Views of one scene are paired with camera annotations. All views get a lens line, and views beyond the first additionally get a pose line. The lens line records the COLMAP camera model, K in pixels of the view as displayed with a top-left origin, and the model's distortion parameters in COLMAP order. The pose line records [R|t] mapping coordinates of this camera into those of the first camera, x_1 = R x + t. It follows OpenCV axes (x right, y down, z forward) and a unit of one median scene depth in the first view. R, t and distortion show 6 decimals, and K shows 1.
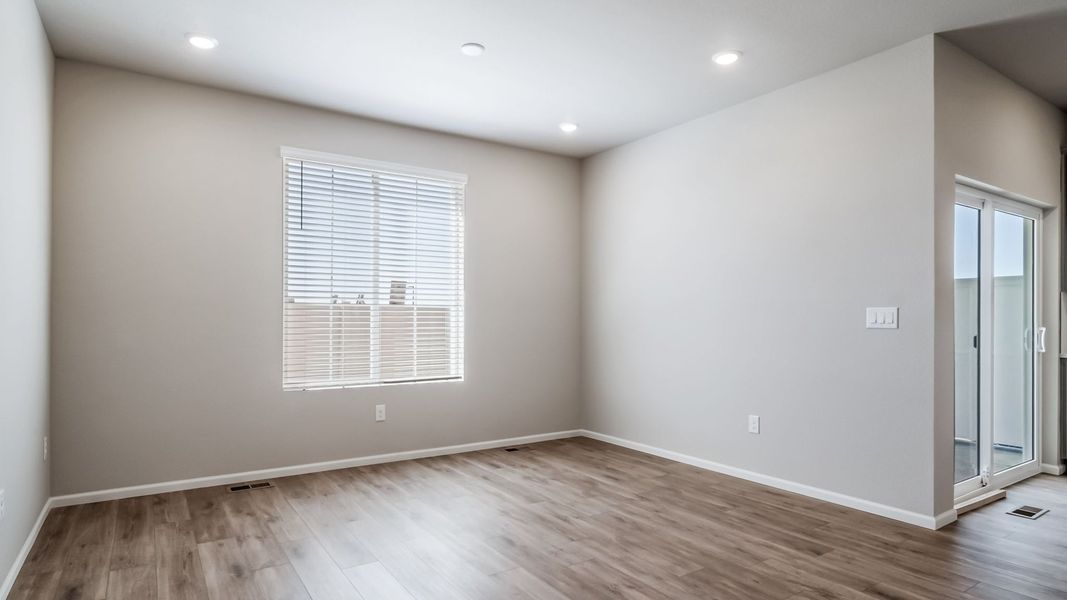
lens RADIAL K [[579.7, 0, 512.9], [0, 579.7, 301.6], [0, 0, 1]] dist [-0.003346, -0.000309]
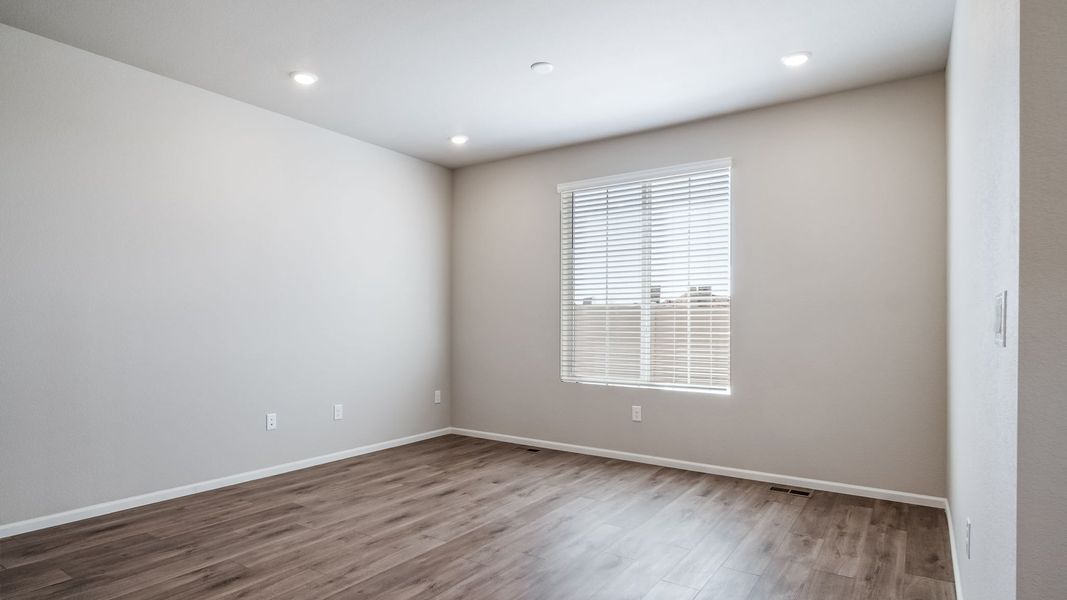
lens RADIAL K [[570.5, 0, 512.3], [0, 570.5, 306.4], [0, 0, 1]] dist [0.000803, 0.000087]
pose [[0.373750, -0.027510, -0.927121, 0.685813], [0.025512, 0.999487, -0.019373, 0.015007], [0.927179, -0.016412, 0.374260, 0.440368]]
